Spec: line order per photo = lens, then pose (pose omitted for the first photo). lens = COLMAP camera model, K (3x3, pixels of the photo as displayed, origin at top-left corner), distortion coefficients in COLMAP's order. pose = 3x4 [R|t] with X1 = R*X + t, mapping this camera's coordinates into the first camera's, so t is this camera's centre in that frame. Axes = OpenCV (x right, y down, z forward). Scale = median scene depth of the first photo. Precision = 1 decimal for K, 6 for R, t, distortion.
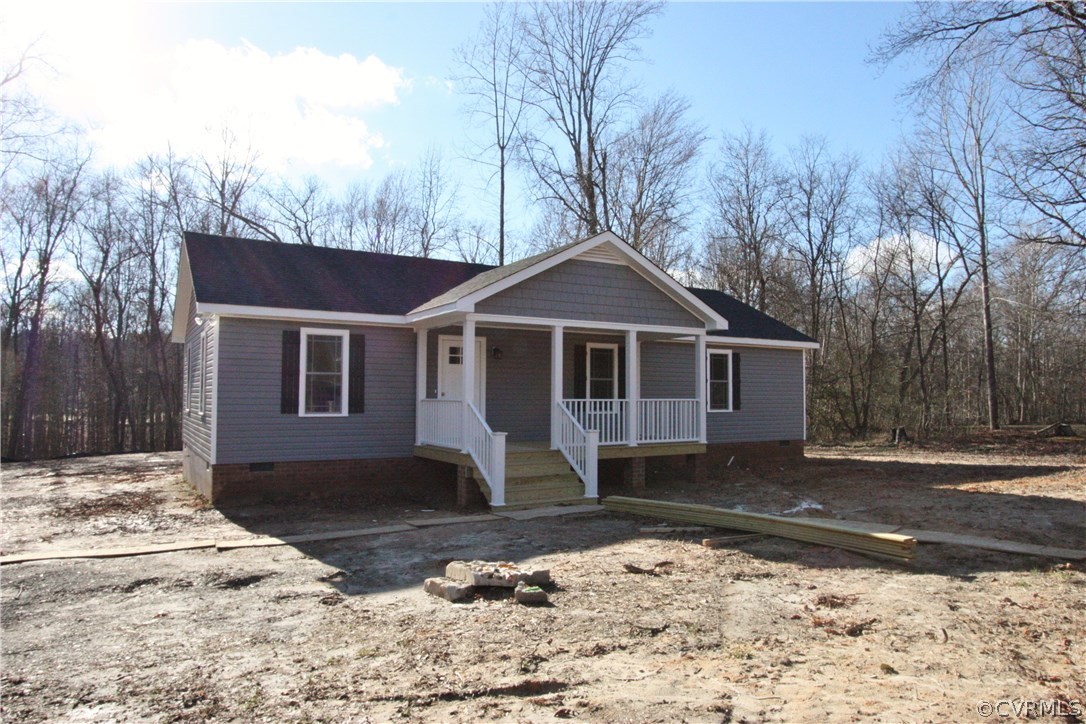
lens RADIAL K [[700.0, 0, 542.5], [0, 700.0, 367.8], [0, 0, 1]] dist [0.007738, 0.000101]
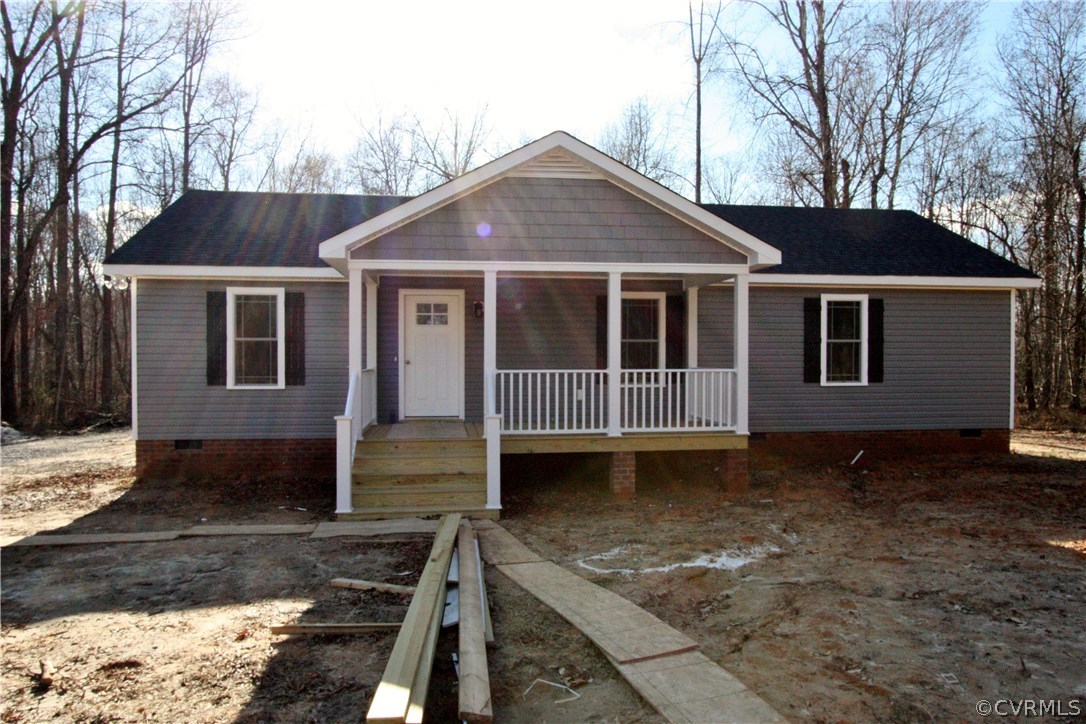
lens RADIAL K [[760.4, 0, 542.9], [0, 760.4, 357.5], [0, 0, 1]] dist [0.004808, 0.004051]
pose [[0.915594, -0.004747, -0.402077, 0.353380], [0.019216, 0.999304, 0.031959, 0.006527], [0.401645, -0.036988, 0.915048, 0.256605]]
